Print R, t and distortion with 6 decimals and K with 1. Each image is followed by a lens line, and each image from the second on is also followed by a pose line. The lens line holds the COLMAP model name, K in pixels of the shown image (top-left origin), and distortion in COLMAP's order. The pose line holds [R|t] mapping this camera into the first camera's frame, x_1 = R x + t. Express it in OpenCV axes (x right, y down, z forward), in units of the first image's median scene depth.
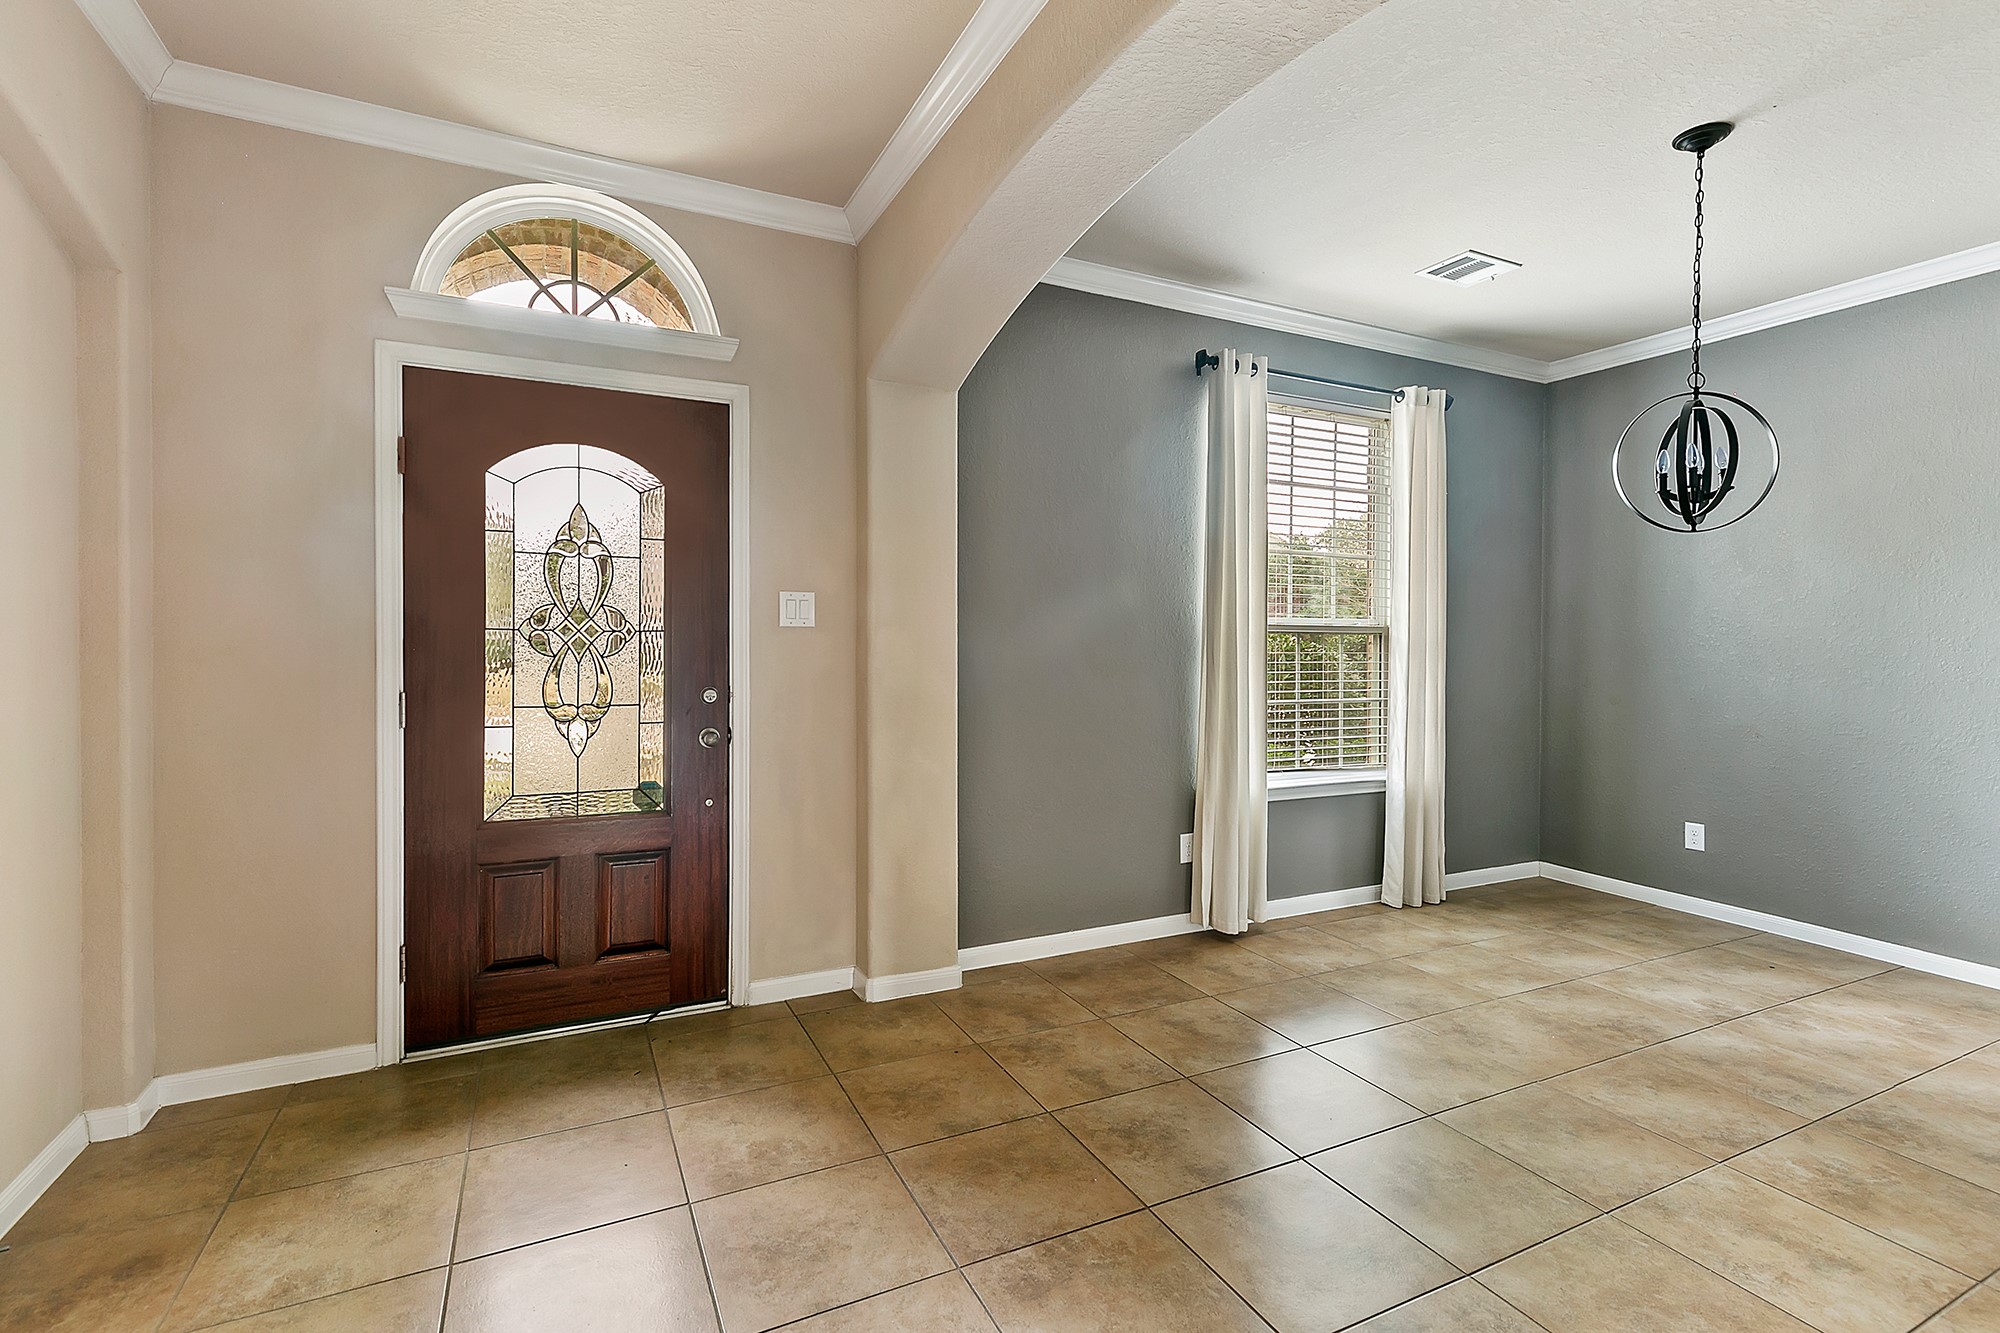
lens RADIAL K [[924.8, 0, 1002.9], [0, 924.8, 655.7], [0, 0, 1]] dist [0.001681, -0.000131]
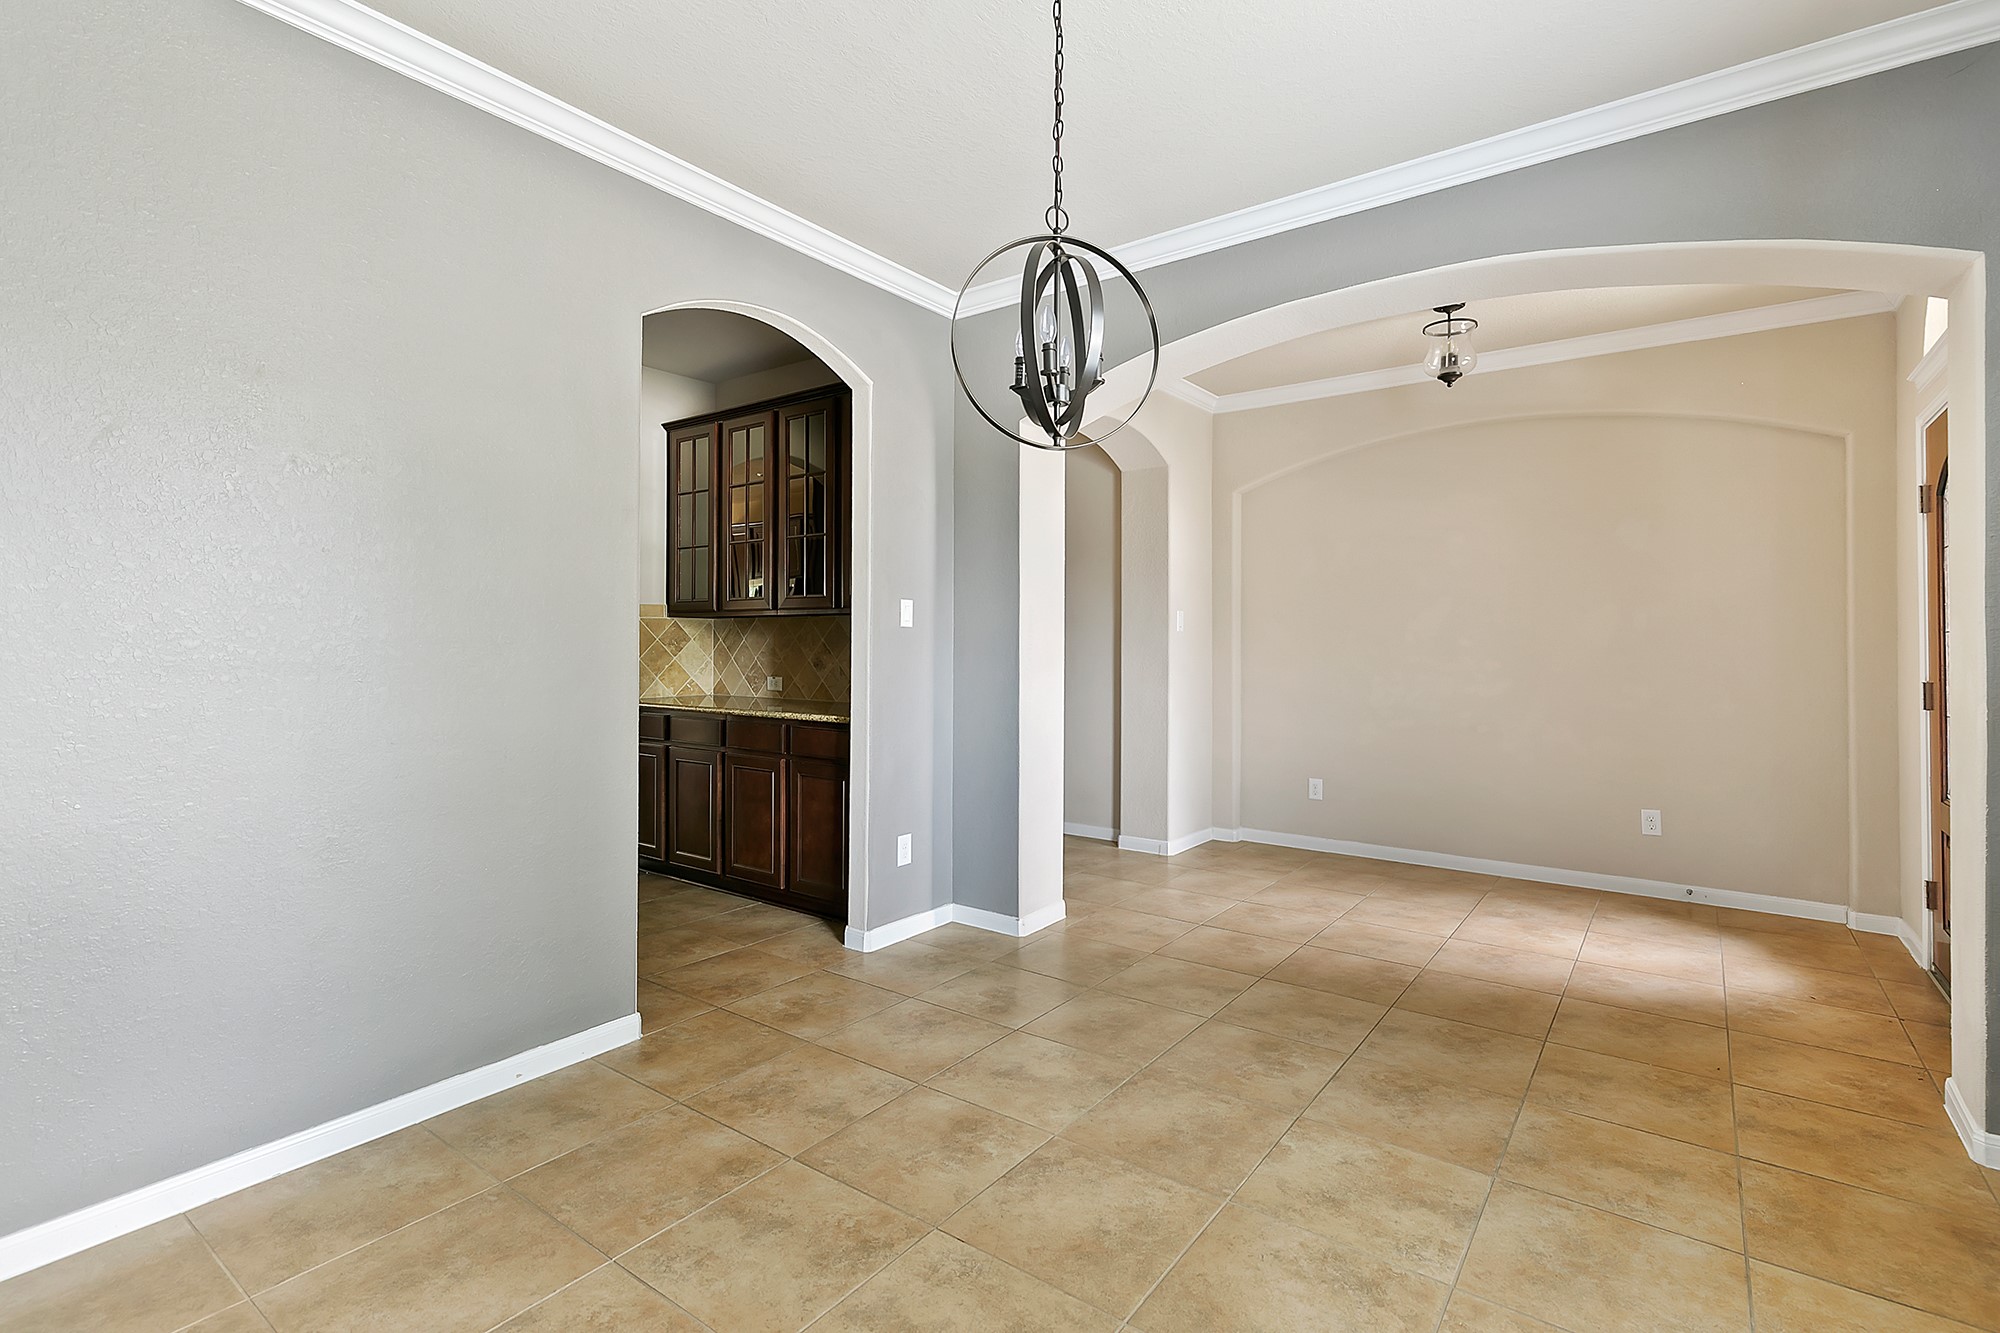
lens RADIAL K [[924.8, 0, 998.9], [0, 924.8, 647.6], [0, 0, 1]] dist [0.001681, -0.000131]
pose [[-0.895911, -0.009010, -0.444142, 1.153437], [-0.018238, 0.999697, 0.016509, -0.008829], [0.443859, 0.022891, -0.895804, 1.678060]]
